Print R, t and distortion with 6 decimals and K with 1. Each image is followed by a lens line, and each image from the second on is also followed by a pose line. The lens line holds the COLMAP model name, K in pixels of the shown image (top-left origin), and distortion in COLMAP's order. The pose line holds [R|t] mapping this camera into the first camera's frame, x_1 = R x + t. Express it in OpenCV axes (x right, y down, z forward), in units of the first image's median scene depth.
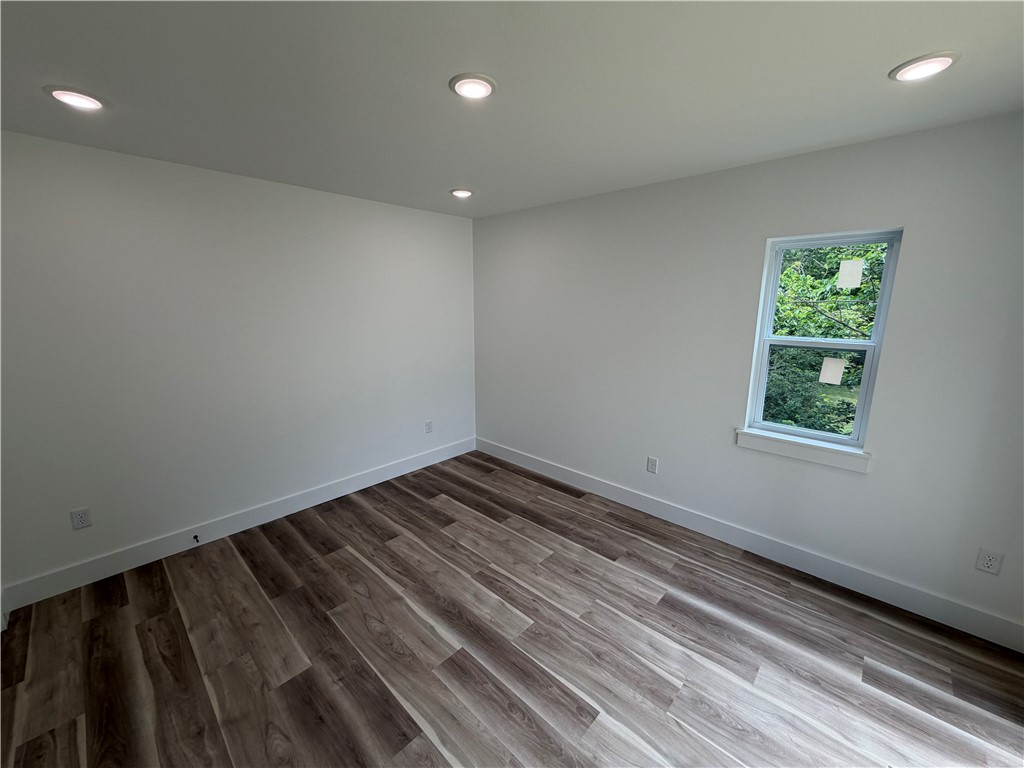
lens RADIAL K [[405.6, 0, 508.4], [0, 405.6, 382.6], [0, 0, 1]] dist [0.000531, 0.000009]
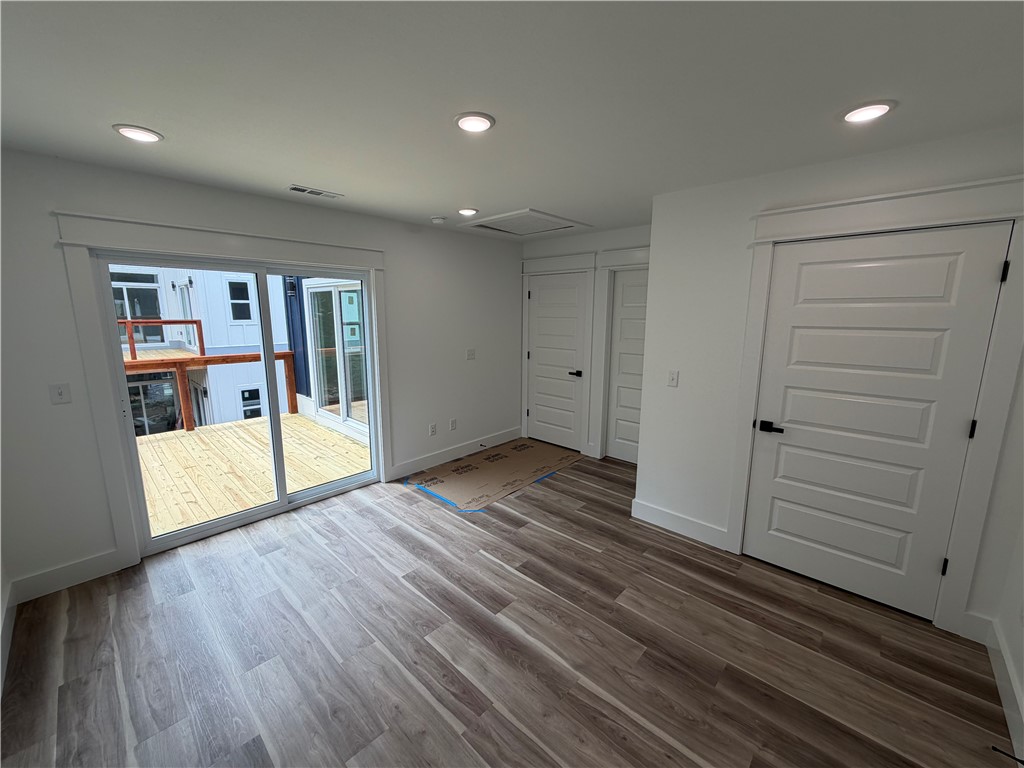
lens RADIAL K [[405.6, 0, 508.4], [0, 405.6, 382.6], [0, 0, 1]] dist [0.000531, 0.000009]
pose [[-0.999983, -0.005330, -0.002481, -0.131982], [-0.005868, 0.931149, 0.364592, -0.333892], [0.000367, 0.364600, -0.931164, 1.674524]]
